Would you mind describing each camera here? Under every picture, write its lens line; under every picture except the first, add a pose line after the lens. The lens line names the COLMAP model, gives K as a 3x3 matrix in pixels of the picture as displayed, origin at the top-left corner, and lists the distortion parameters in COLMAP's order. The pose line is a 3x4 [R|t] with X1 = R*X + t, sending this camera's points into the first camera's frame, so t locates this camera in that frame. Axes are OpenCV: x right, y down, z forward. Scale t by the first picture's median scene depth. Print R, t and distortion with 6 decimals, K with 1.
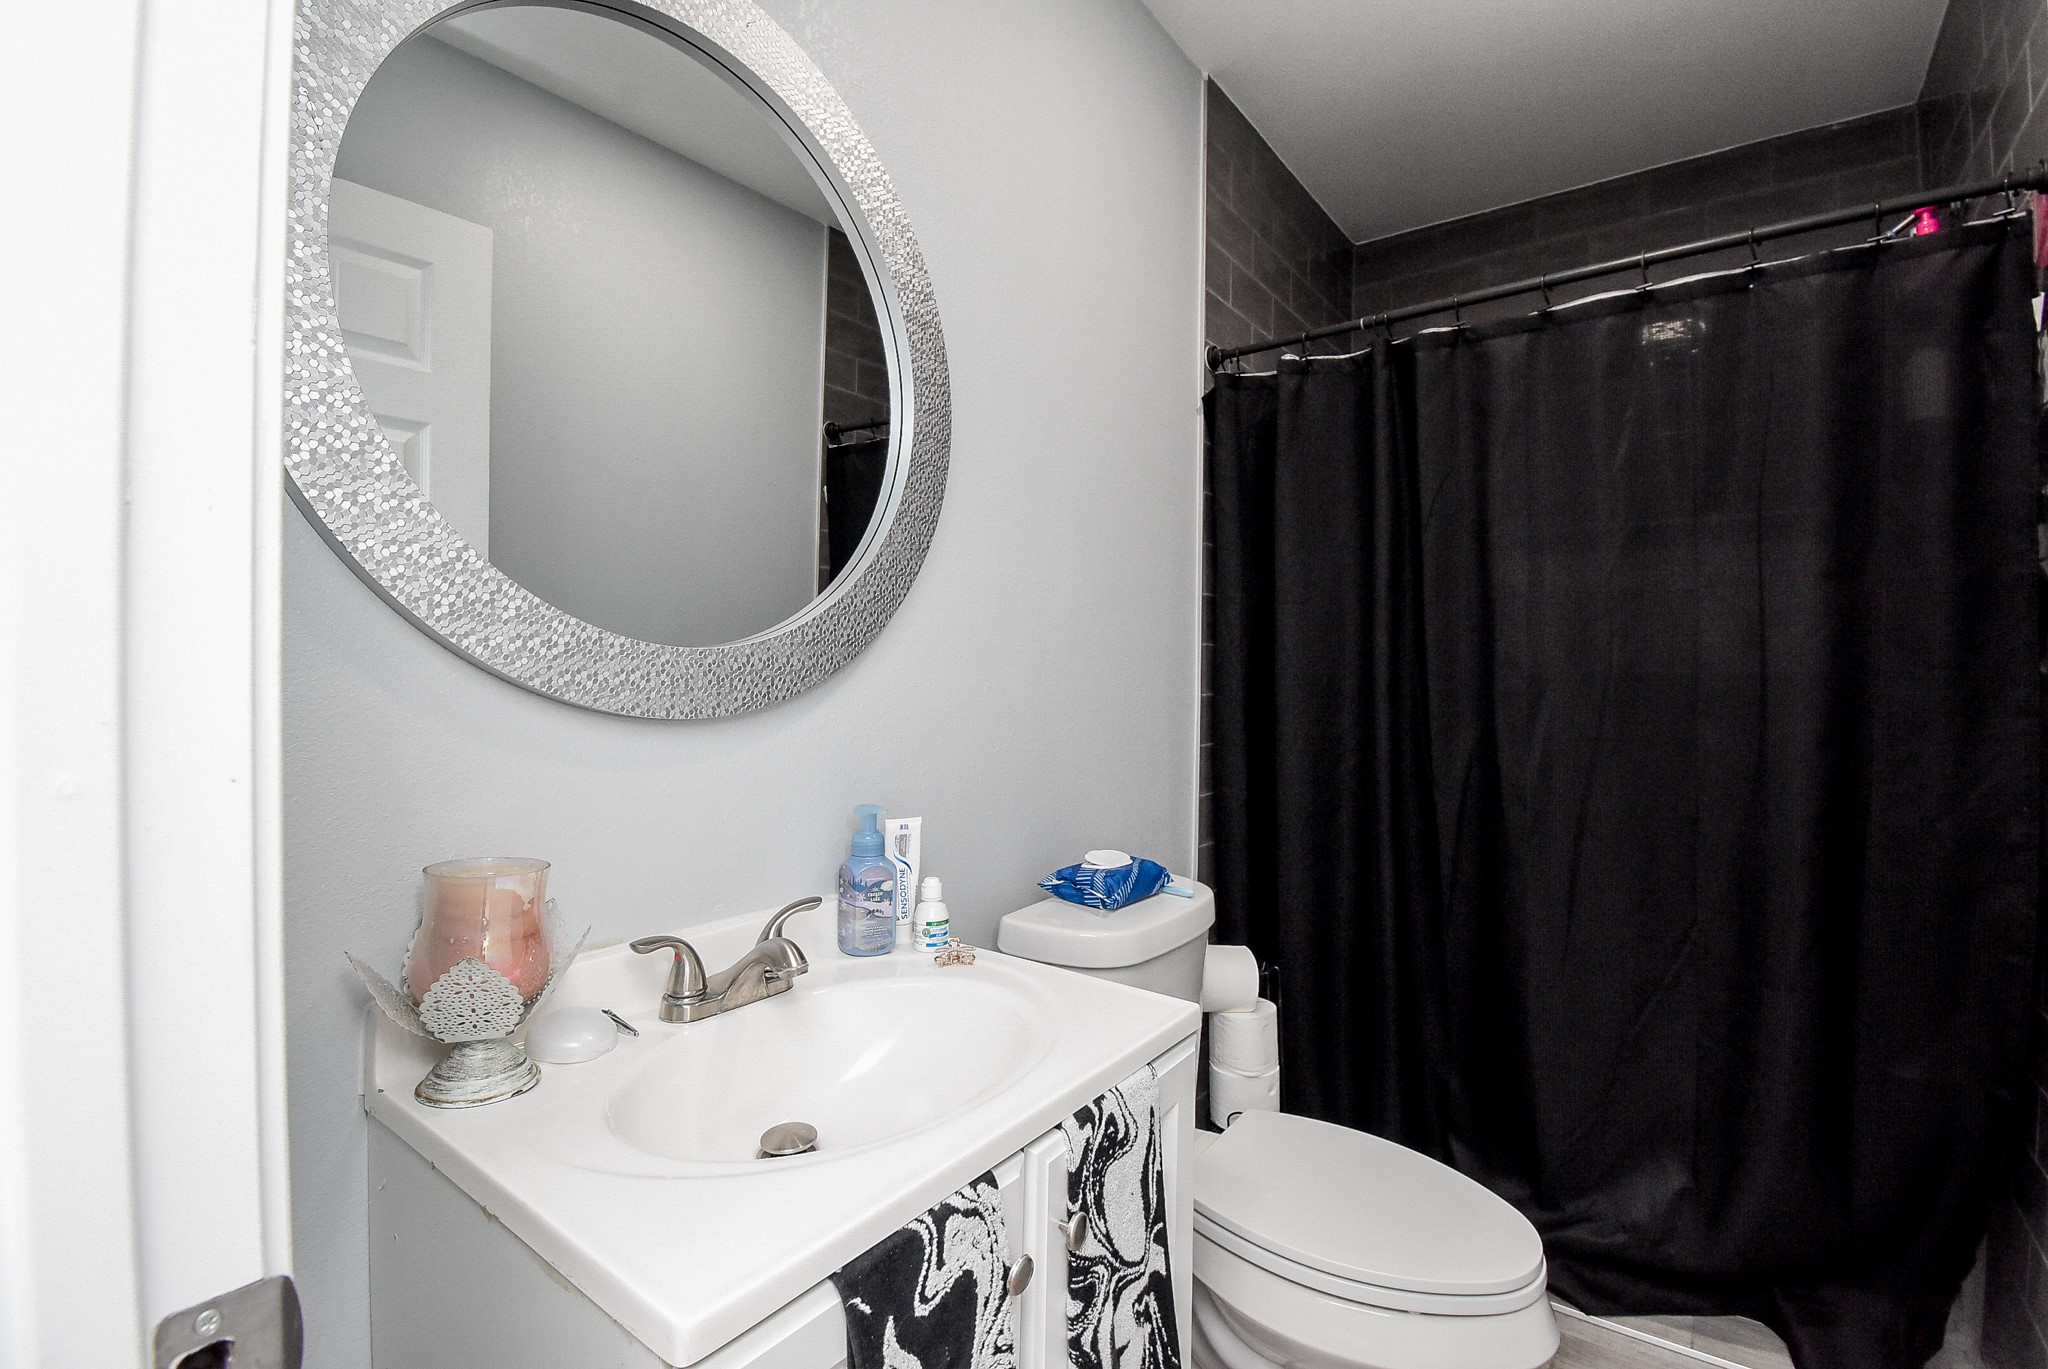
lens RADIAL K [[901.5, 0, 1022.9], [0, 901.5, 677.3], [0, 0, 1]] dist [0.006986, -0.012874]
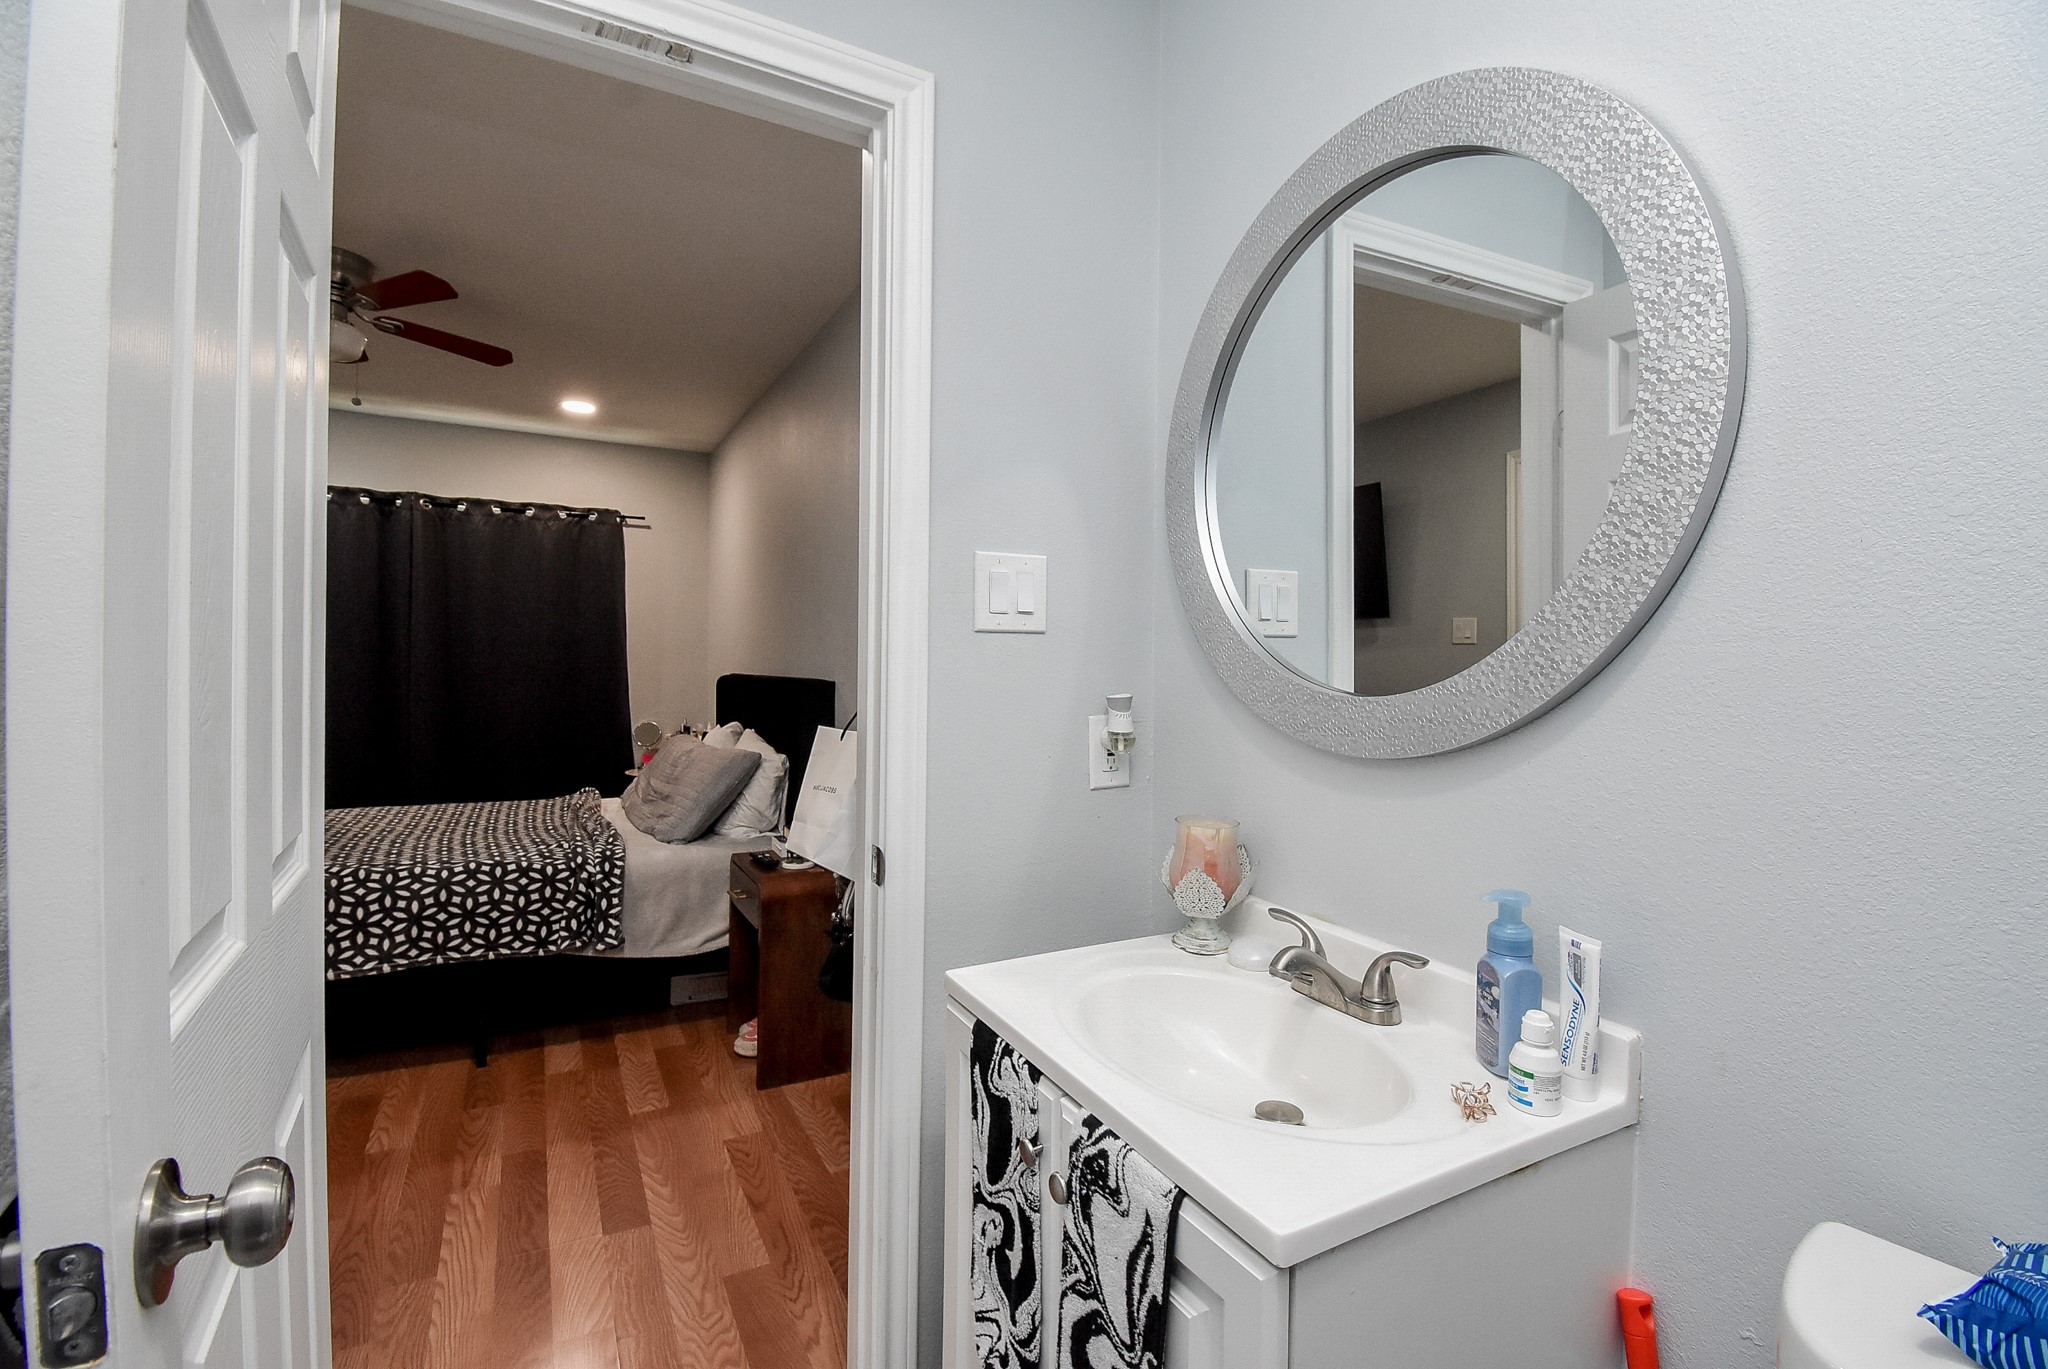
lens RADIAL K [[901.5, 0, 1022.9], [0, 901.5, 677.3], [0, 0, 1]] dist [0.006986, -0.012874]
pose [[-0.423869, -0.007820, -0.905690, 1.086175], [-0.014046, 0.999899, -0.002060, -0.066727], [0.905615, 0.011848, -0.423936, 1.335248]]
